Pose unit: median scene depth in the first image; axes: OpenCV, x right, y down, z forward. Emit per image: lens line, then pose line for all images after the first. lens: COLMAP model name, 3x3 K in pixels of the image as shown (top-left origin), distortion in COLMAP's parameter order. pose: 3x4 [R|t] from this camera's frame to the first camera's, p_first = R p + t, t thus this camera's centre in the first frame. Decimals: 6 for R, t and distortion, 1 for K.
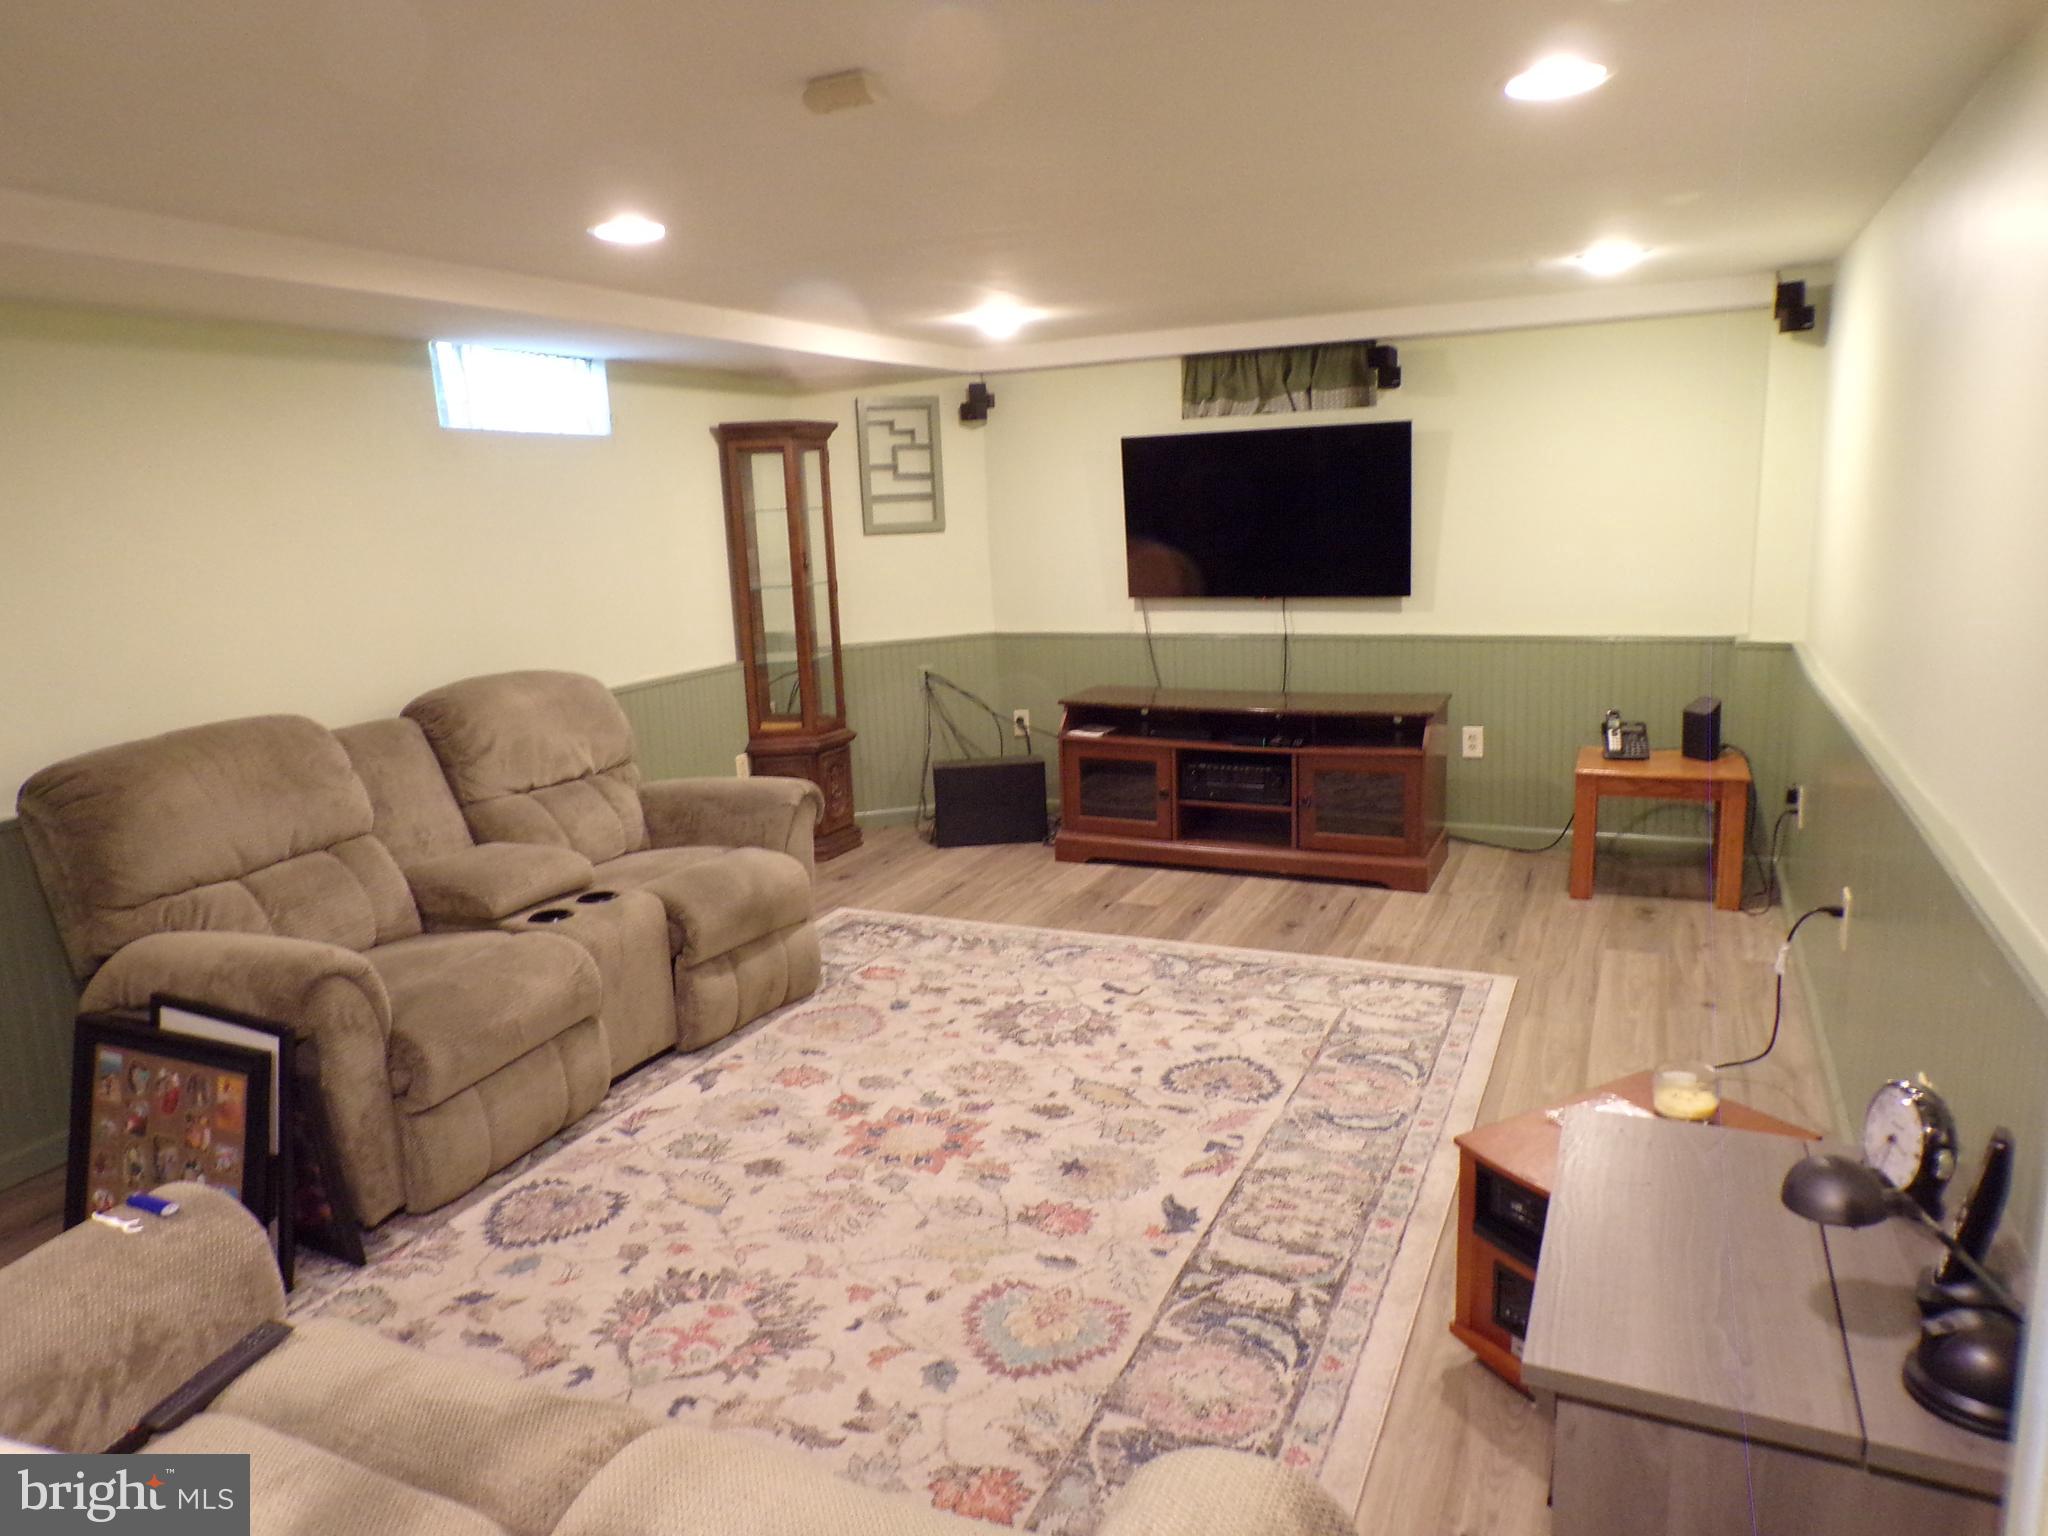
lens RADIAL K [[1367.2, 0, 1006.2], [0, 1367.2, 762.4], [0, 0, 1]] dist [-0.003203, 0.008572]
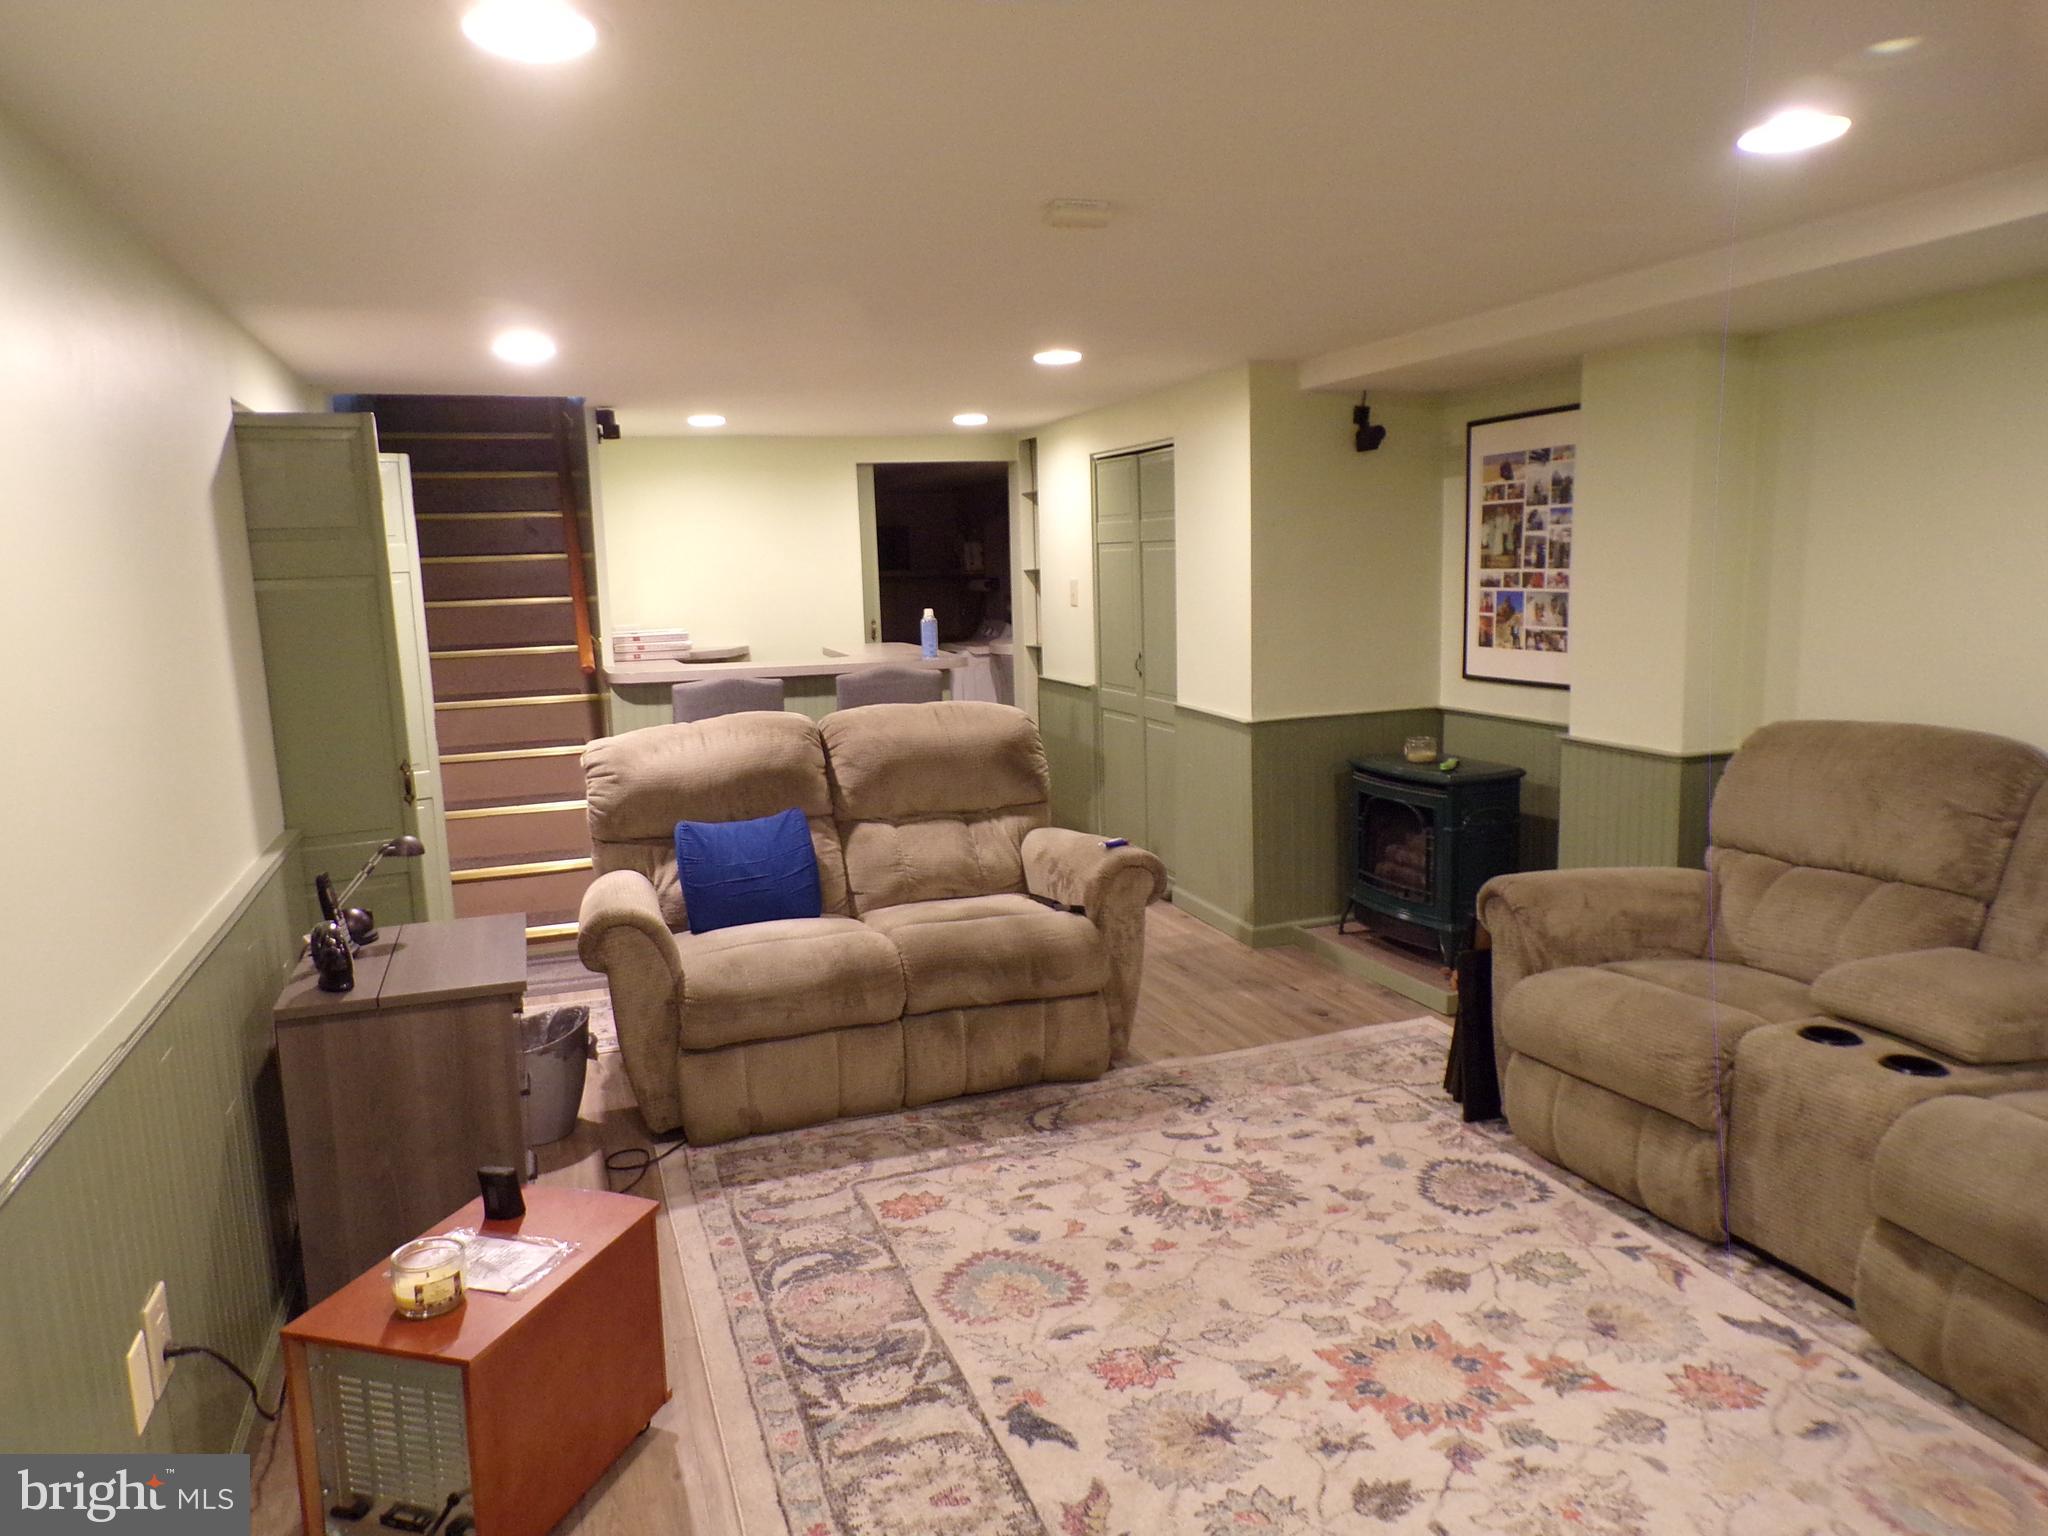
lens RADIAL K [[1367.2, 0, 1006.2], [0, 1367.2, 762.4], [0, 0, 1]] dist [-0.003203, 0.008572]
pose [[-0.704264, 0.165476, -0.690384, 0.664222], [-0.081033, 0.947364, 0.309733, -0.311841], [0.705299, 0.274078, -0.653785, 1.469989]]
